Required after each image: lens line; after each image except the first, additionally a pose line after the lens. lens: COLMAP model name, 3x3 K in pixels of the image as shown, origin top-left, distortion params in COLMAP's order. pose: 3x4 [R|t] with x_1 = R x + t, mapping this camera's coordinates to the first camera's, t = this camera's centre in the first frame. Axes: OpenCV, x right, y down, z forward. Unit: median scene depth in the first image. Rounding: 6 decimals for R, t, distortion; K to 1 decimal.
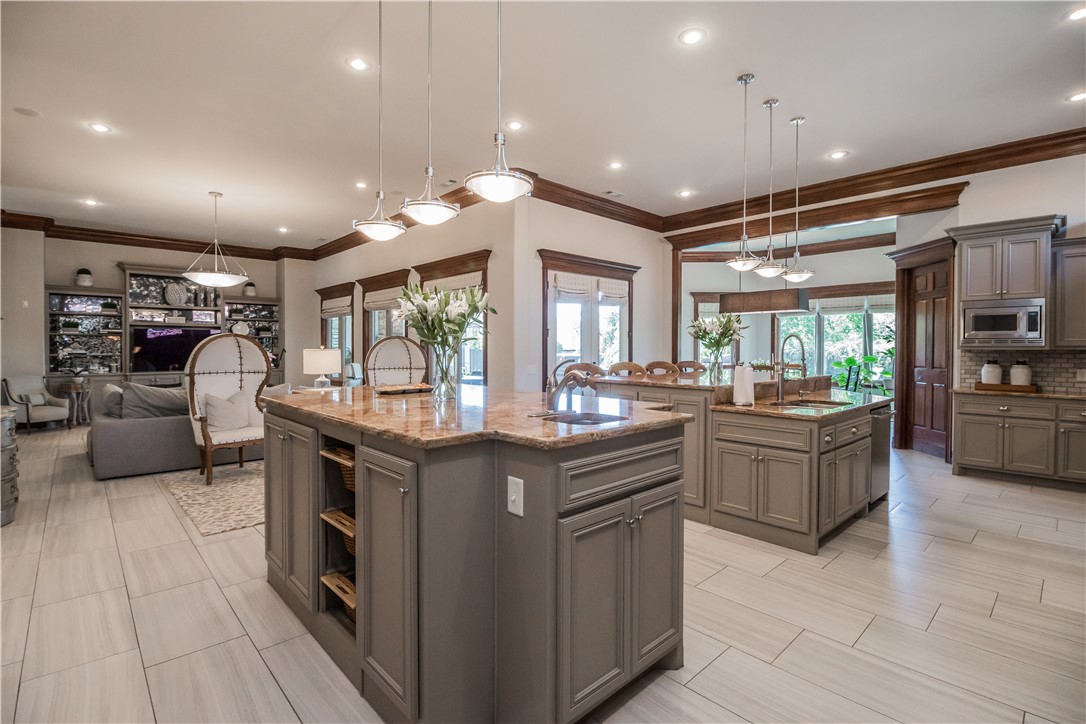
lens RADIAL K [[511.4, 0, 543.3], [0, 511.4, 349.7], [0, 0, 1]] dist [-0.000723, -0.013641]
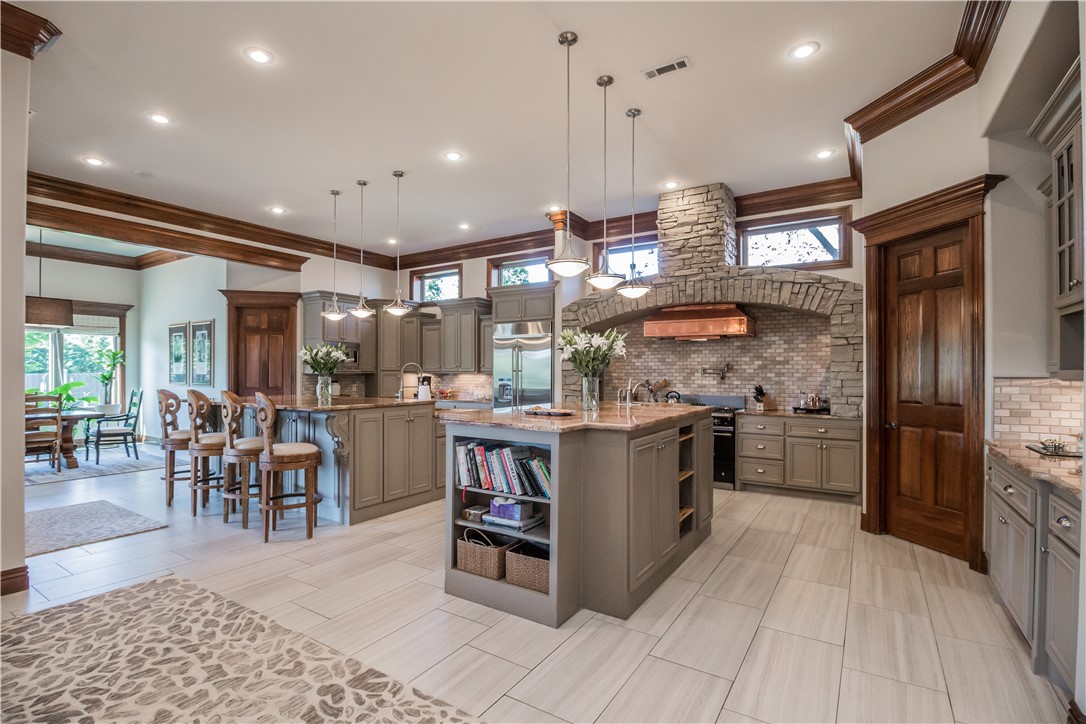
lens RADIAL K [[505.7, 0, 538.7], [0, 505.7, 368.3], [0, 0, 1]] dist [-0.000712, -0.011957]
pose [[-0.243559, 0.001763, 0.969885, -0.756301], [0.001567, 0.999998, -0.001424, -0.011994], [-0.969885, 0.001173, -0.243561, 0.738416]]
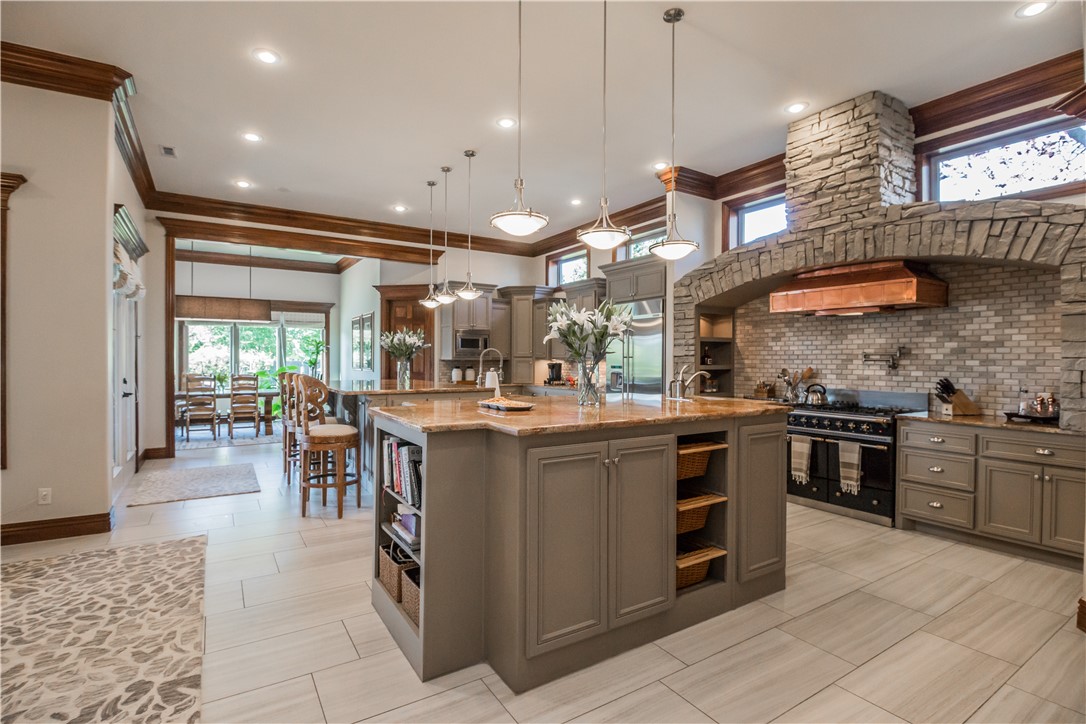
lens RADIAL K [[505.1, 0, 536.0], [0, 505.1, 359.3], [0, 0, 1]] dist [-0.001611, -0.010140]
pose [[0.189424, -0.003725, 0.981888, -0.645275], [0.001315, 0.999993, 0.003540, -0.006746], [-0.981894, 0.000620, 0.189428, 0.448455]]
